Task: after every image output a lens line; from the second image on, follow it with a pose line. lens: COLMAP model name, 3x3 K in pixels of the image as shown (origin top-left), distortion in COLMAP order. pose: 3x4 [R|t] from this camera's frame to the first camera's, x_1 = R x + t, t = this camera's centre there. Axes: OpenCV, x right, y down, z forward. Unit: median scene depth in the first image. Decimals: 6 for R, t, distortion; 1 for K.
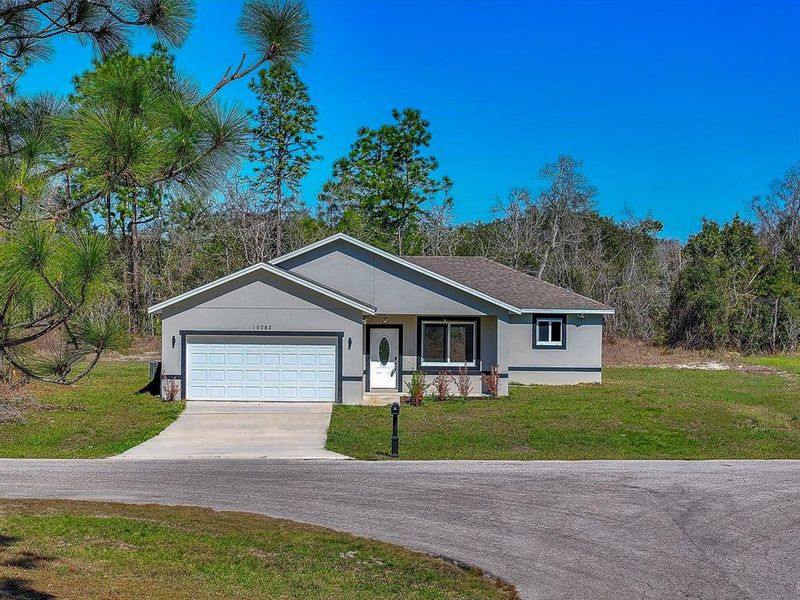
lens RADIAL K [[1603.5, 0, 400.0], [0, 1603.5, 300.0], [0, 0, 1]] dist [-0.191857, 0.110941]
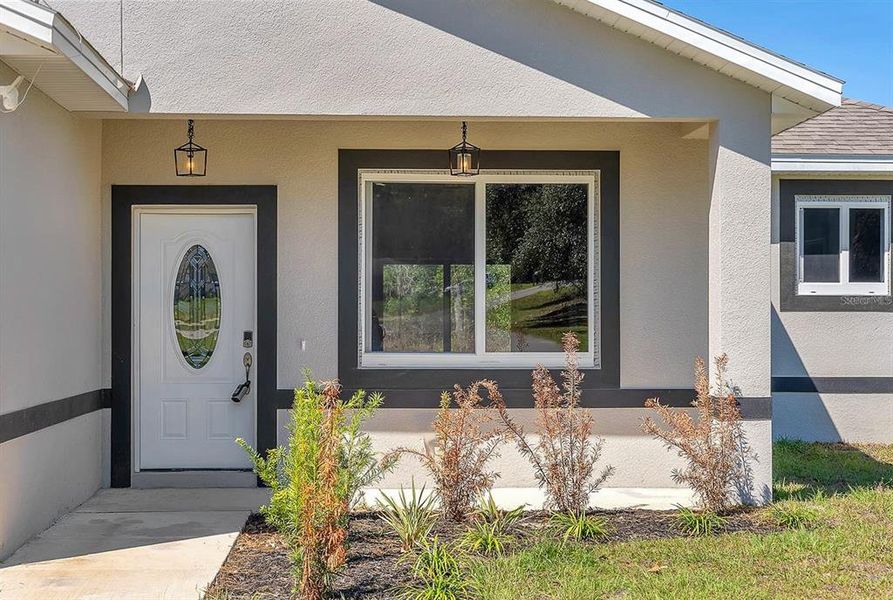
lens RADIAL K [[1648.9, 0, 446.5], [0, 1648.9, 300.0], [0, 0, 1]] dist [0.026326, -0.027770]
pose [[0.999031, -0.006964, 0.043448, 0.015470], [0.007981, 0.999697, -0.023277, 0.037082], [-0.043273, 0.023601, 0.998784, 0.769045]]
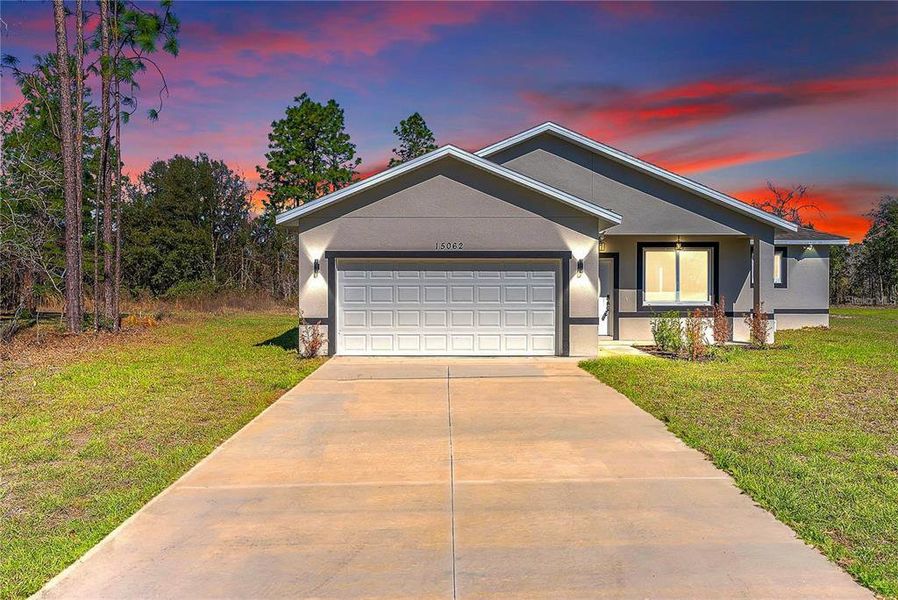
lens RADIAL K [[714.4, 0, 449.0], [0, 714.4, 300.0], [0, 0, 1]] dist [0.000600, 0.002955]
pose [[0.999935, -0.009392, -0.006435, -0.078854], [0.009422, 0.999945, 0.004655, 0.035973], [0.006390, -0.004715, 0.999968, 0.654280]]
